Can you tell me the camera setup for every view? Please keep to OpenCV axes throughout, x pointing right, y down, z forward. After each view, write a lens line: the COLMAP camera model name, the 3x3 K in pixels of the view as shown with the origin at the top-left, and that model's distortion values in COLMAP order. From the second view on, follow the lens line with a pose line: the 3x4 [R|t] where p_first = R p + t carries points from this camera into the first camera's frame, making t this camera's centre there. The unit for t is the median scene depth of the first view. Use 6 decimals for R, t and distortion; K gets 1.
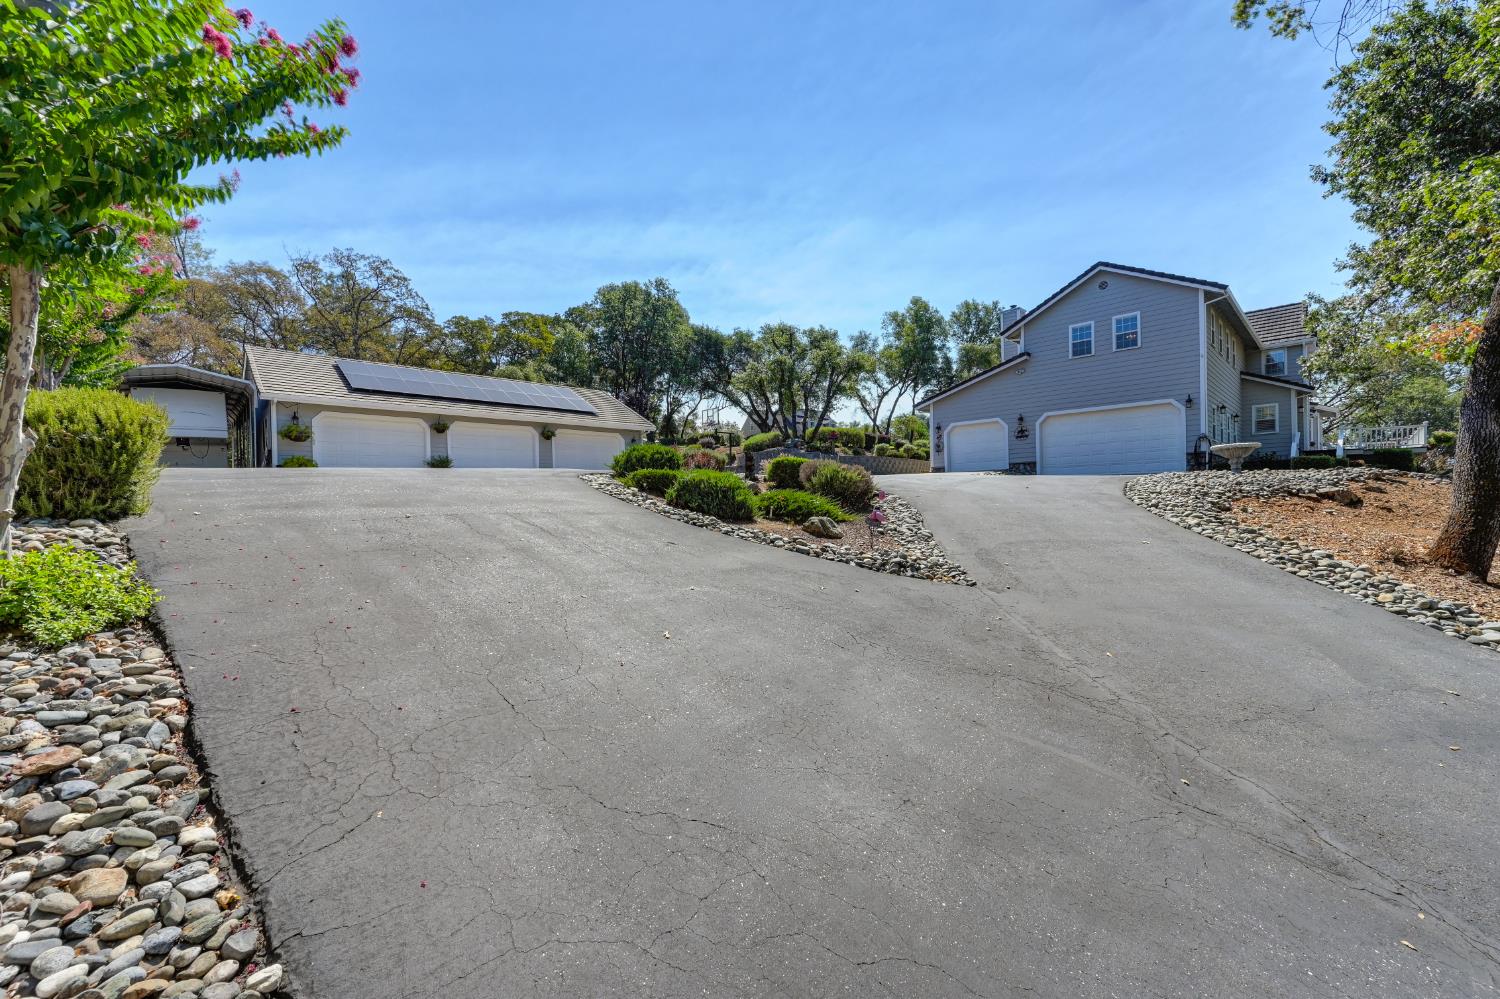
lens RADIAL K [[593.6, 0, 751.1], [0, 593.6, 504.9], [0, 0, 1]] dist [-0.001955, -0.000117]
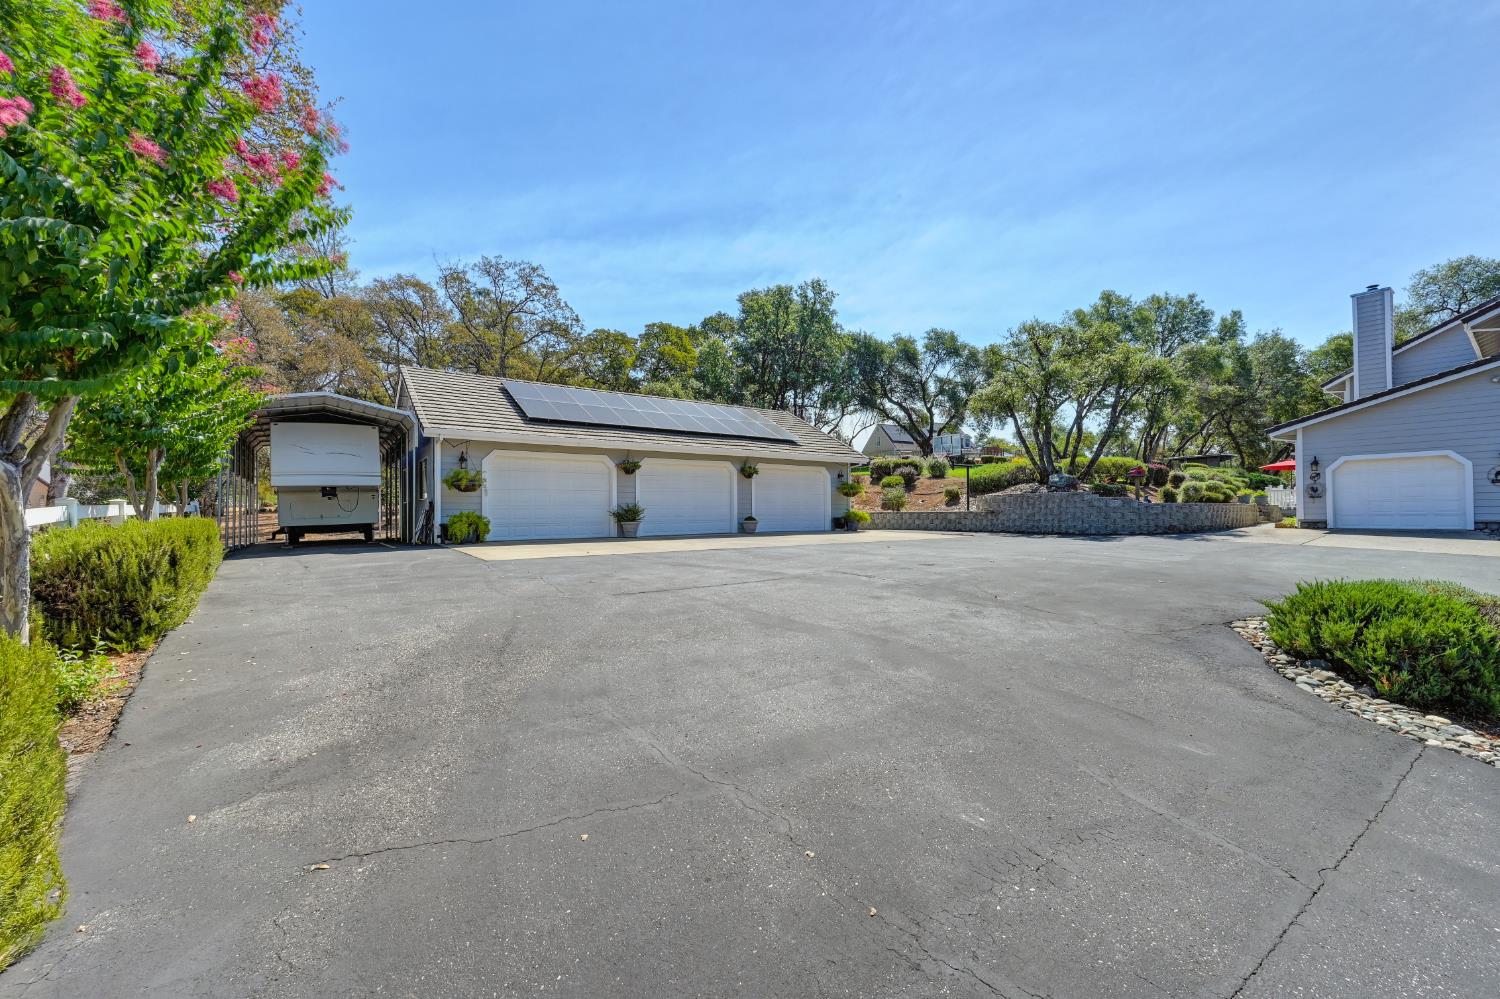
lens RADIAL K [[593.6, 0, 753.8], [0, 593.6, 503.9], [0, 0, 1]] dist [-0.001955, -0.000117]
pose [[0.990350, 0.008822, -0.138307, -0.156213], [-0.011444, 0.999769, -0.018174, -0.042432], [0.138115, 0.019582, 0.990223, 0.160207]]
